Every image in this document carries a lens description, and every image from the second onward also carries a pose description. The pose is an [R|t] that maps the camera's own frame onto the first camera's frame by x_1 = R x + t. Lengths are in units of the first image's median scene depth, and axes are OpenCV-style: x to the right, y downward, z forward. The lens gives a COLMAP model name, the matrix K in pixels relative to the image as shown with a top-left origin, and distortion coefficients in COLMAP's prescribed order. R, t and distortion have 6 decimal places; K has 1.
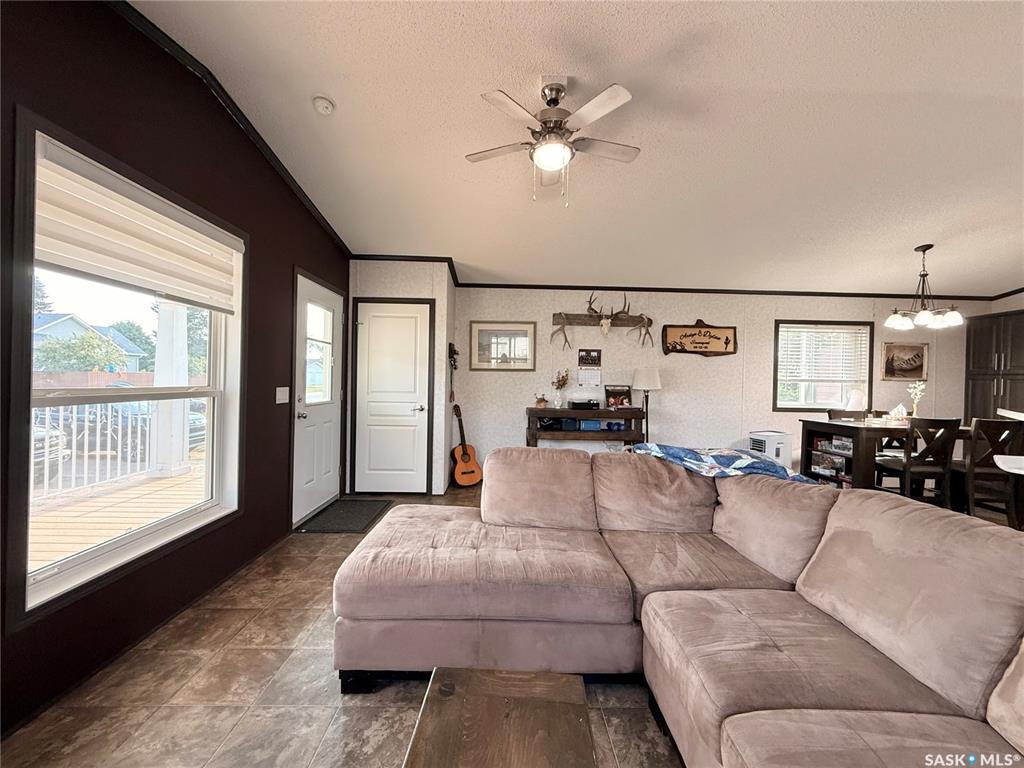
lens RADIAL K [[408.4, 0, 507.3], [0, 408.4, 382.5], [0, 0, 1]] dist [0.000780, 0.000414]
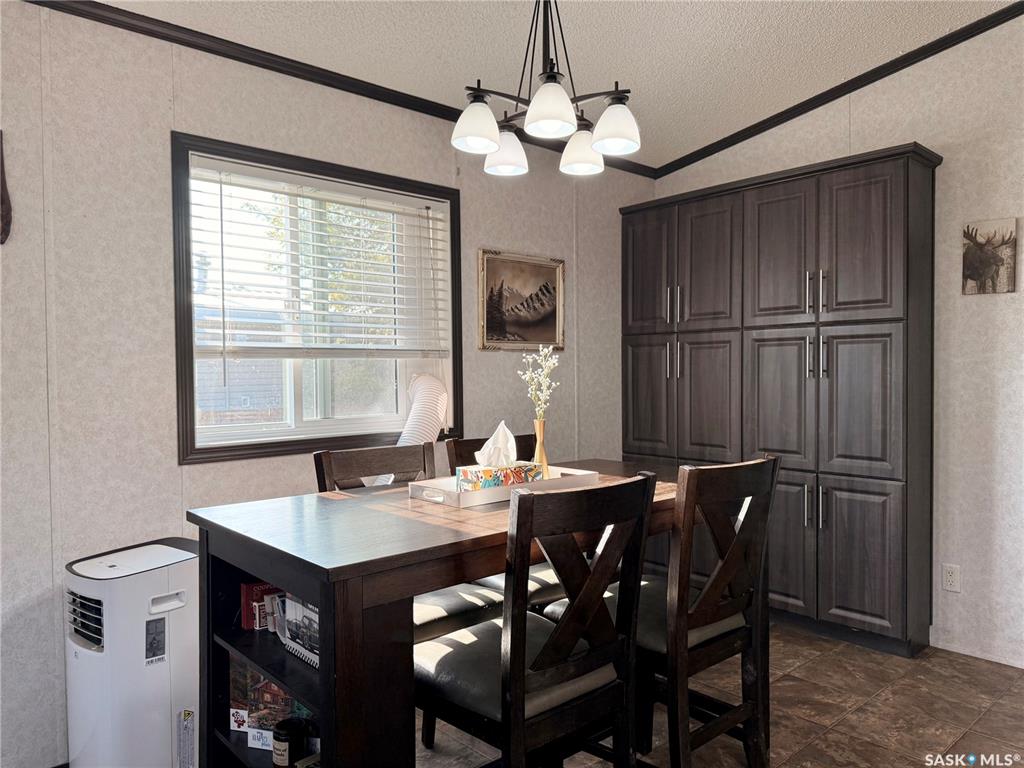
lens RADIAL K [[723.0, 0, 507.2], [0, 723.0, 386.3], [0, 0, 1]] dist [0.037956, -0.046616]
pose [[0.753131, -0.041028, 0.656590, 0.505702], [0.029916, 0.999157, 0.028119, 0.010727], [-0.657190, -0.001535, 0.753723, 0.490231]]
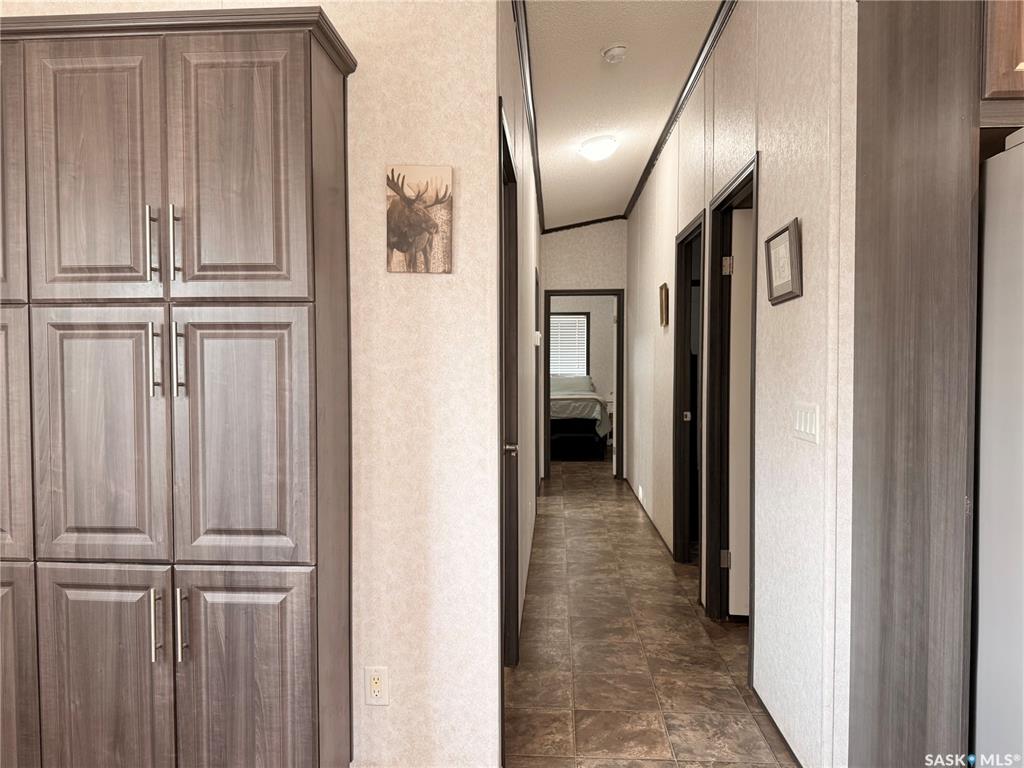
lens RADIAL K [[723.0, 0, 529.3], [0, 723.0, 390.7], [0, 0, 1]] dist [0.037956, -0.046616]
pose [[0.052881, -0.059866, 0.996805, 0.790873], [0.011059, 0.998175, 0.059362, 0.006850], [-0.998540, 0.007884, 0.053446, 0.599164]]
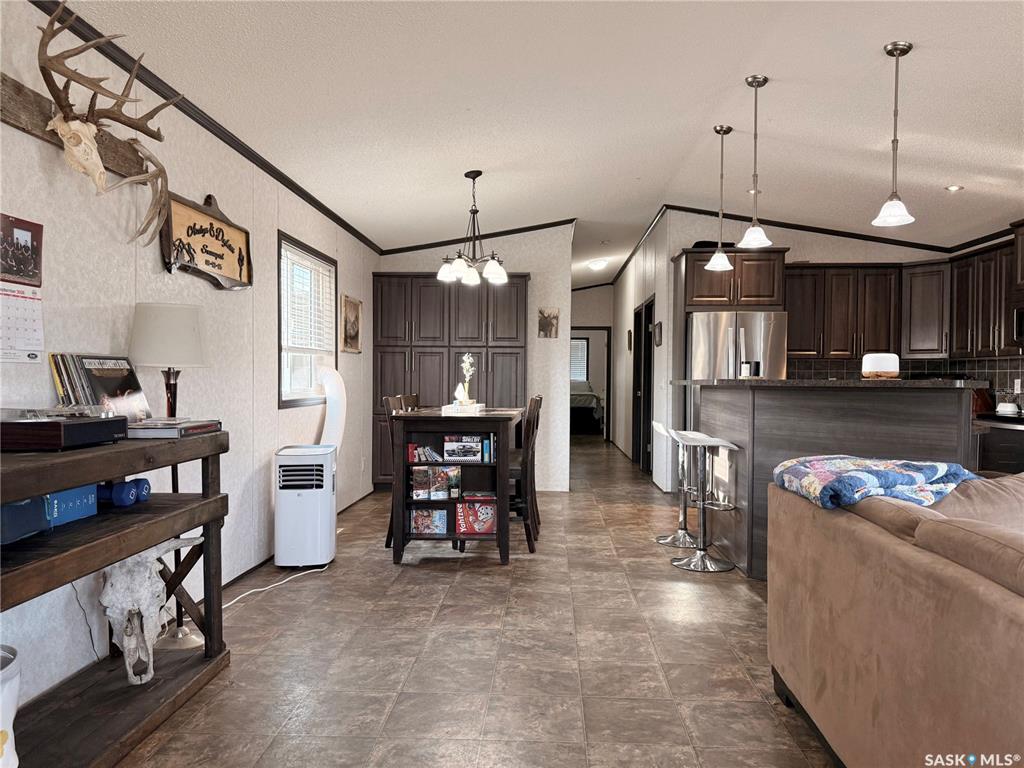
lens RADIAL K [[723.0, 0, 510.0], [0, 723.0, 399.1], [0, 0, 1]] dist [0.037956, -0.046616]
pose [[0.067972, -0.048633, 0.996501, -0.248415], [0.001361, 0.998815, 0.048653, 0.014861], [-0.997686, -0.001951, 0.067958, 0.662075]]
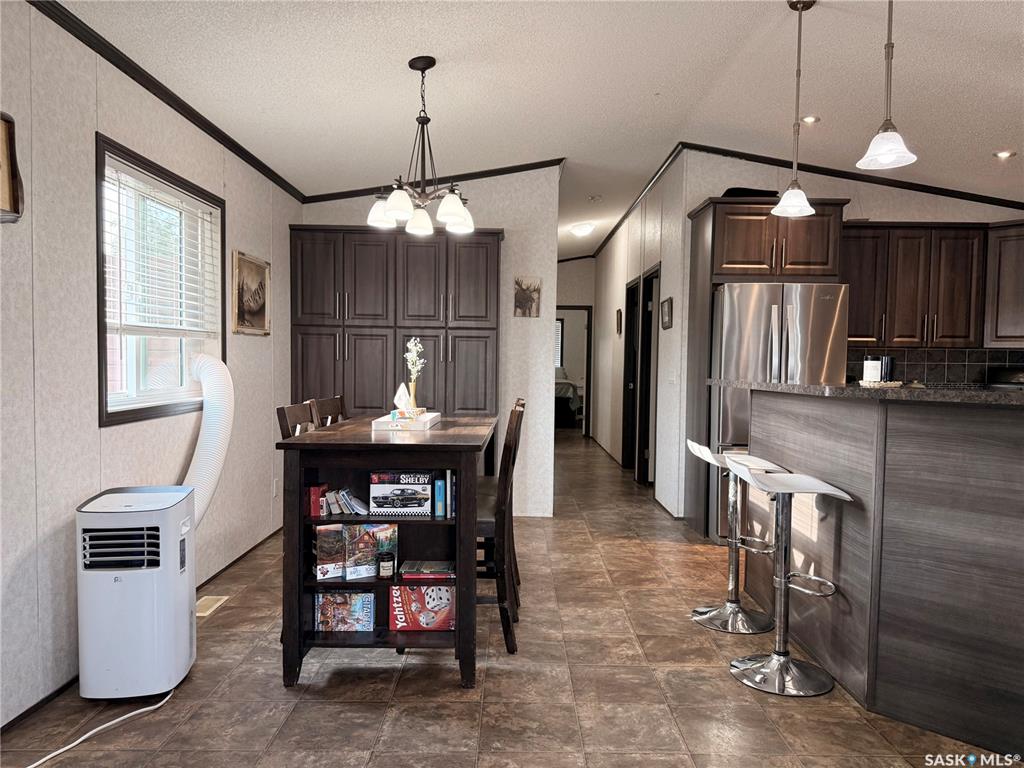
lens RADIAL K [[723.0, 0, 514.5], [0, 723.0, 398.3], [0, 0, 1]] dist [0.037956, -0.046616]
pose [[0.013294, -0.073394, 0.997214, 0.097168], [-0.005719, 0.997281, 0.073475, 0.005809], [-0.999895, -0.006680, 0.012838, 0.688310]]
